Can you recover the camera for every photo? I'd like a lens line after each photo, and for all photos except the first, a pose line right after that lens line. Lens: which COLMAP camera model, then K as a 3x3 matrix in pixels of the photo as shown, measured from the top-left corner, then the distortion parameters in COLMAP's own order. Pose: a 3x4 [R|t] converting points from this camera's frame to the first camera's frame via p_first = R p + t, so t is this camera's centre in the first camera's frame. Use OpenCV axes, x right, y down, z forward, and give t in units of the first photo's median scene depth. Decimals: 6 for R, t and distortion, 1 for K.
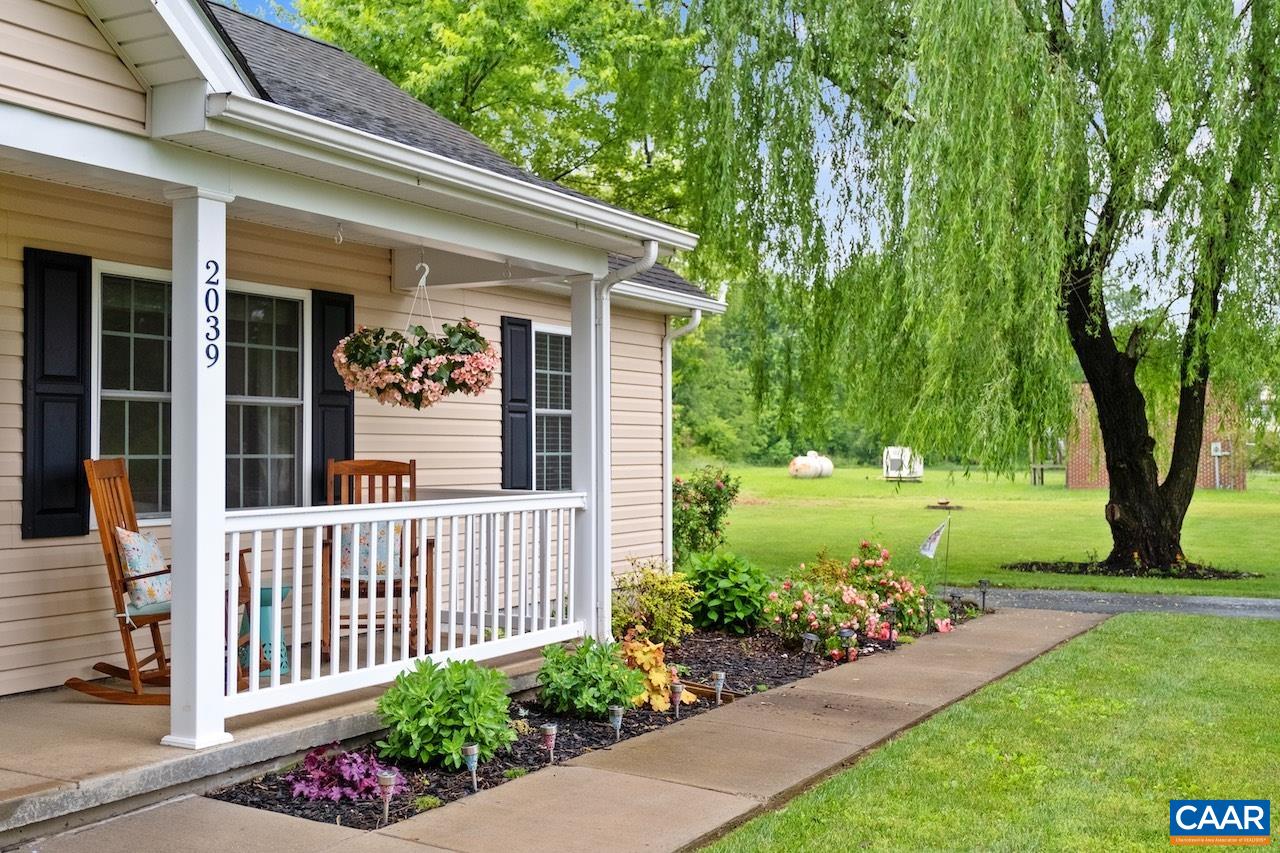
lens RADIAL K [[1400.9, 0, 643.1], [0, 1400.9, 431.0], [0, 0, 1]] dist [0.031158, 0.000000]
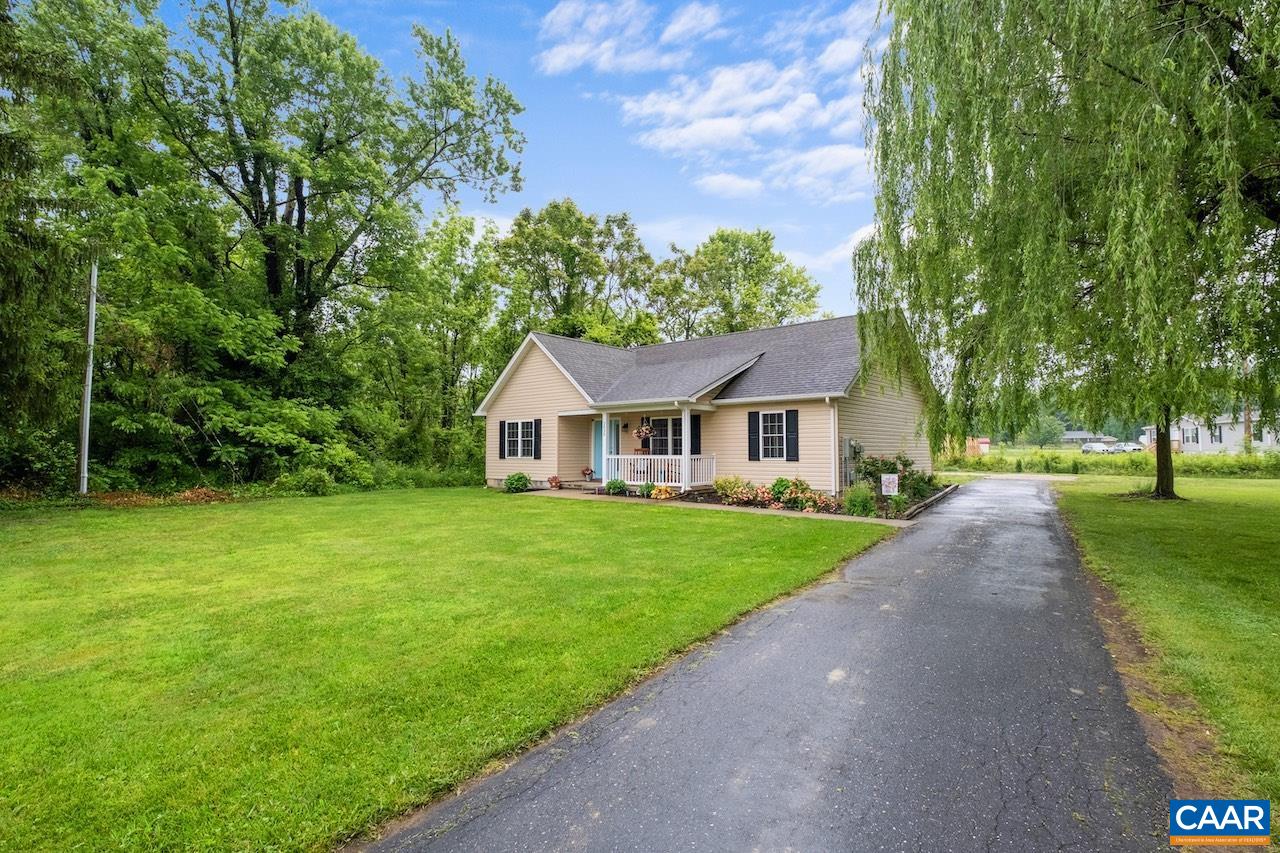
lens RADIAL K [[633.7, 0, 638.0], [0, 633.7, 429.4], [0, 0, 1]] dist [0.001925, 0.000131]
pose [[-0.219097, -0.032829, -0.975151, 2.308102], [0.016220, 0.999173, -0.037282, 0.037853], [0.975568, -0.023985, -0.218383, 1.487844]]
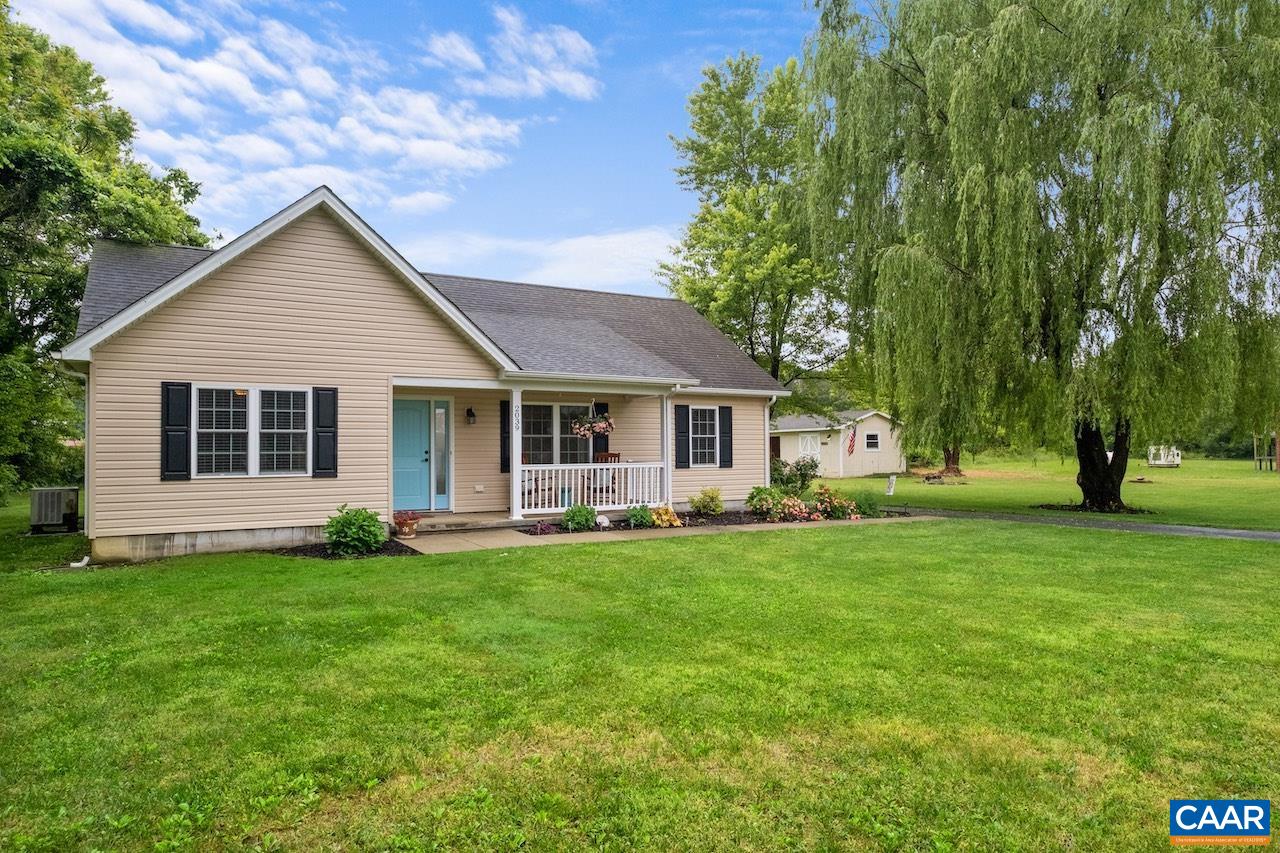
lens RADIAL K [[790.9, 0, 630.1], [0, 790.9, 431.9], [0, 0, 1]] dist [0.007189, 0.000214]
pose [[0.853784, -0.020277, -0.520233, 0.952623], [0.015198, 0.999786, -0.014025, -0.002606], [0.520406, 0.004068, 0.853909, -0.669692]]
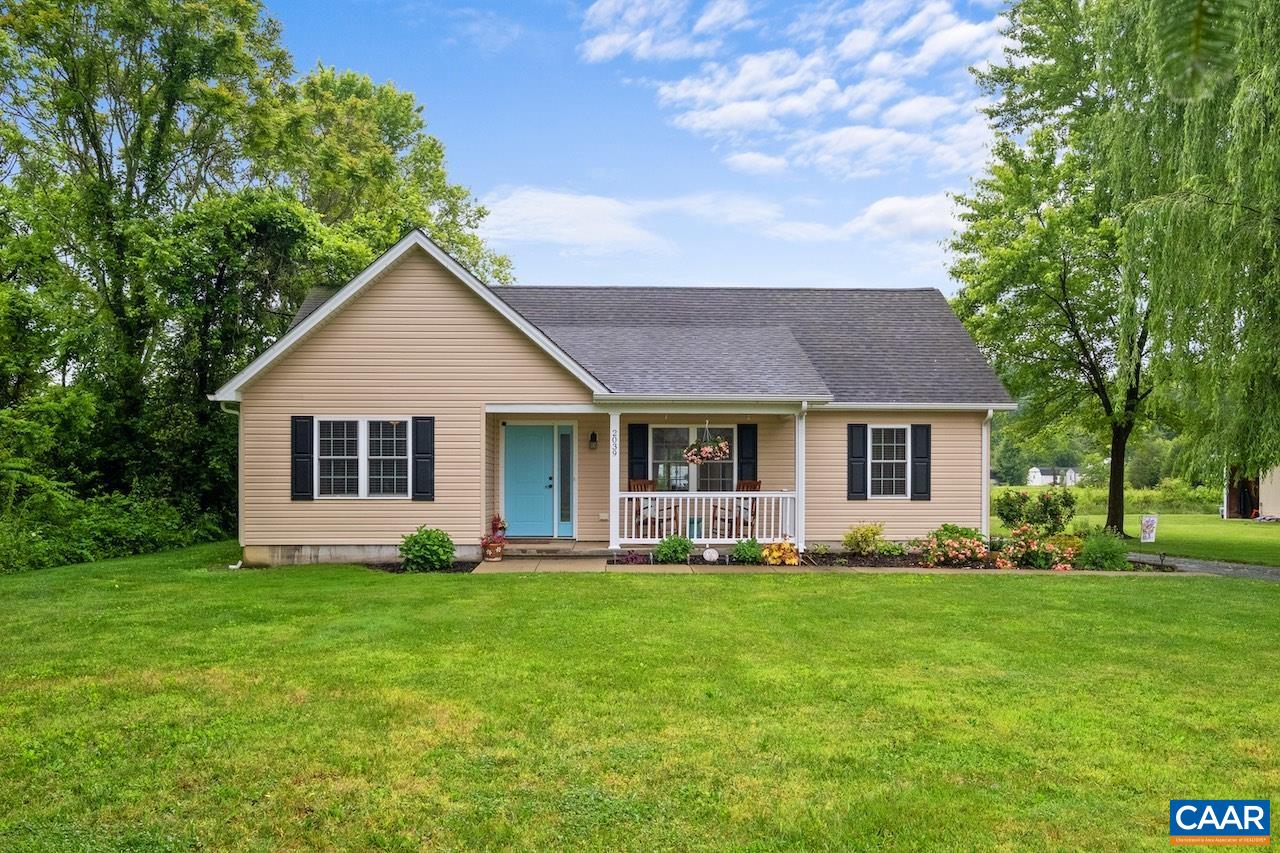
lens RADIAL K [[1021.2, 0, 634.3], [0, 1021.2, 497.3], [0, 0, 1]] dist [0.003088, 0.004618]
pose [[0.508290, 0.012353, -0.861098, 1.753473], [0.010550, 0.999733, 0.020569, 0.009828], [0.861122, -0.019539, 0.508023, -0.351024]]
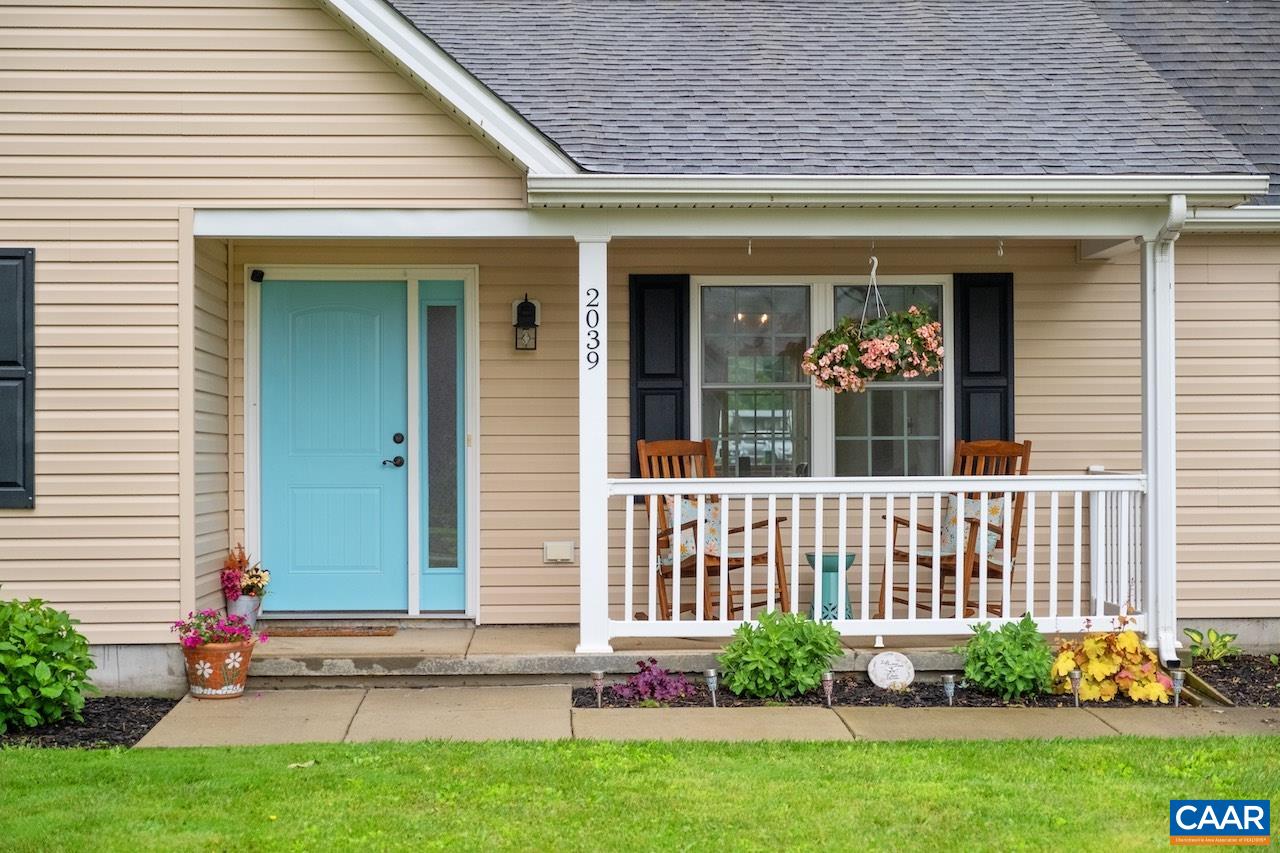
lens RADIAL K [[2338.8, 0, 642.4], [0, 2338.8, 427.5], [0, 0, 1]] dist [0.076963, 0.000000]
pose [[0.522594, -0.010941, -0.852512, 1.236516], [0.016489, 0.999860, -0.002725, 0.012808], [0.852422, -0.012633, 0.522701, -0.089004]]
